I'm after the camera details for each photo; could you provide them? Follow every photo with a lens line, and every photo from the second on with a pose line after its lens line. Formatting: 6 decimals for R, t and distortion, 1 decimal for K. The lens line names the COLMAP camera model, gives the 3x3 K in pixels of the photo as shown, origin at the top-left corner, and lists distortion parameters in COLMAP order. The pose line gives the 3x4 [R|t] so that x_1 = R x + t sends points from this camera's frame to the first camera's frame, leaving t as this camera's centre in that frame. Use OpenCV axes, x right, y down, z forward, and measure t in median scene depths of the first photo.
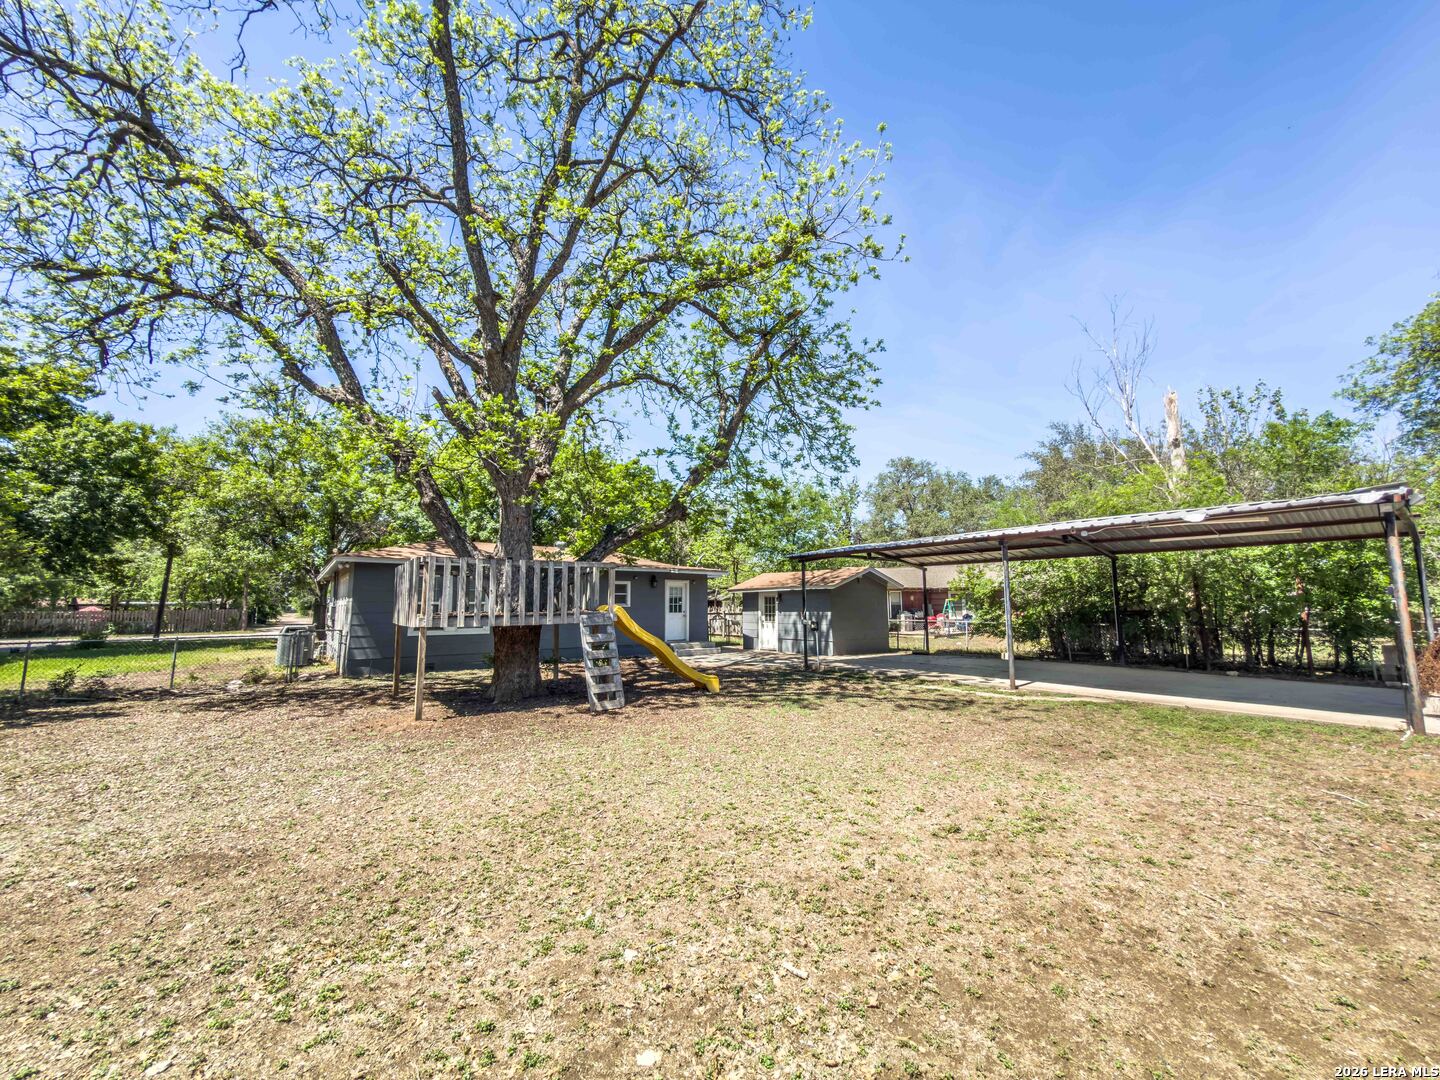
lens RADIAL K [[575.4, 0, 720.0], [0, 575.4, 540.0], [0, 0, 1]] dist [0.000977, 0.000636]
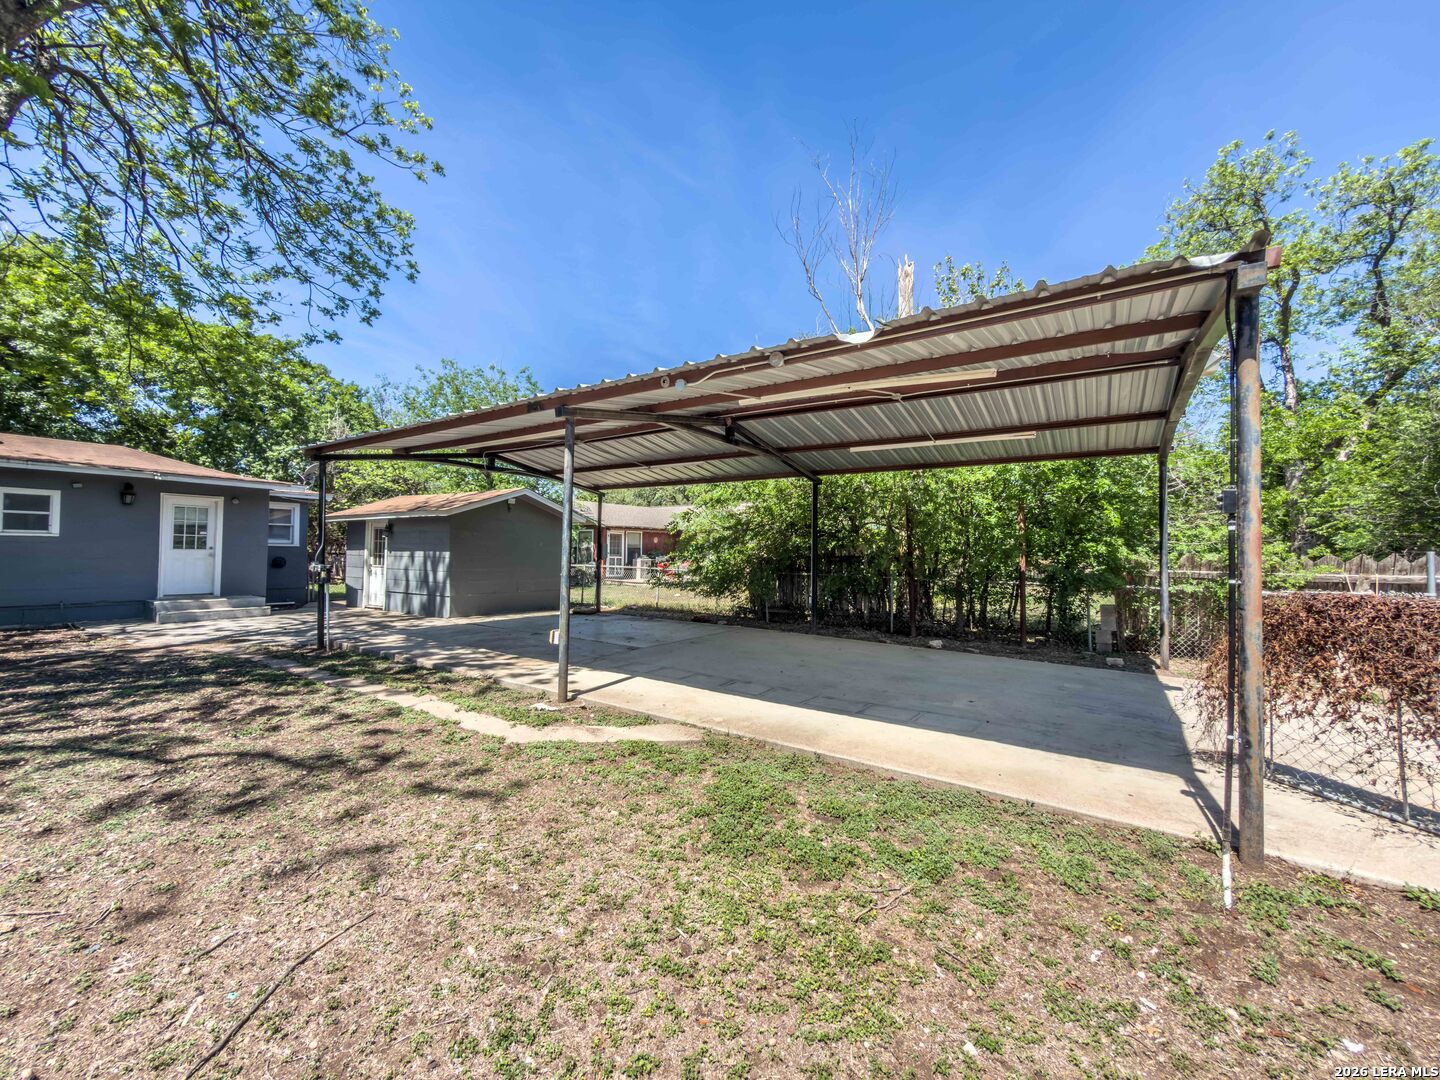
lens RADIAL K [[575.4, 0, 720.0], [0, 575.4, 540.0], [0, 0, 1]] dist [0.000977, 0.000636]
pose [[0.949414, 0.024043, 0.313107, 0.286559], [-0.053557, 0.994854, 0.086003, 0.039744], [-0.309428, -0.098421, 0.945816, 0.294738]]
